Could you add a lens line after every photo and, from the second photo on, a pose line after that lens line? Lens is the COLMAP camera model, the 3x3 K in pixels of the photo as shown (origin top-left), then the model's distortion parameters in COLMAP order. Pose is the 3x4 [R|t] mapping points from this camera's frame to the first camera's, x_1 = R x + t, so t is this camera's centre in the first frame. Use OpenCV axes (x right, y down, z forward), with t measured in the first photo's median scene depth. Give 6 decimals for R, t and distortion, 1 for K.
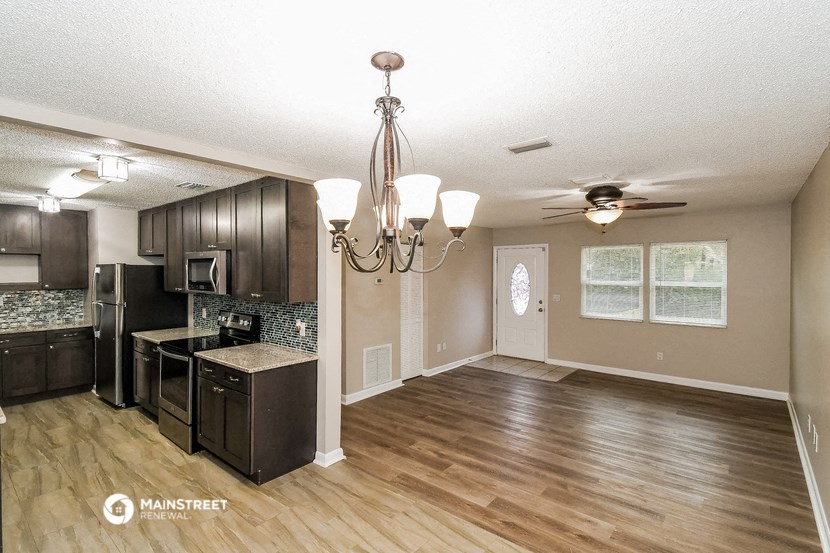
lens RADIAL K [[400.3, 0, 414.3], [0, 400.3, 267.9], [0, 0, 1]] dist [0.002997, -0.002379]
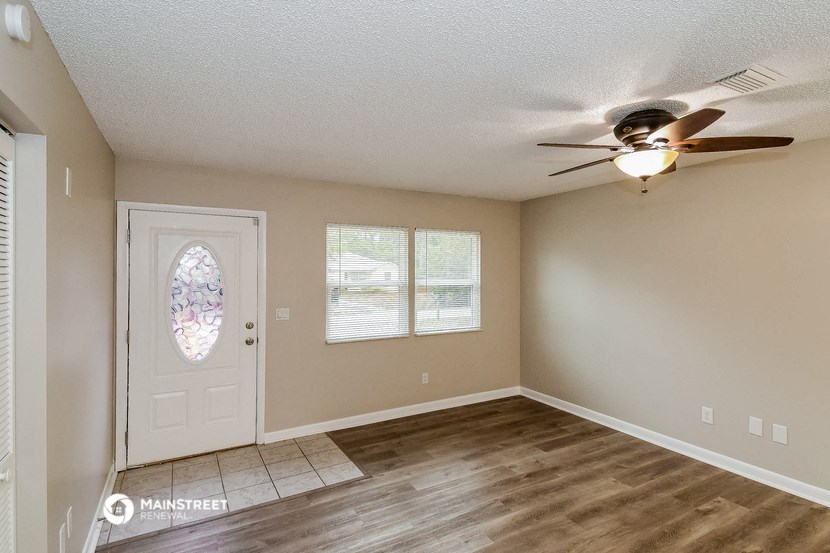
lens RADIAL K [[424.0, 0, 414.9], [0, 424.0, 270.0], [0, 0, 1]] dist [0.014532, -0.000356]
pose [[0.316294, 0.004126, 0.948652, -0.125963], [-0.009326, 0.999956, -0.001240, 0.014074], [-0.948616, -0.008454, 0.316318, 0.634512]]
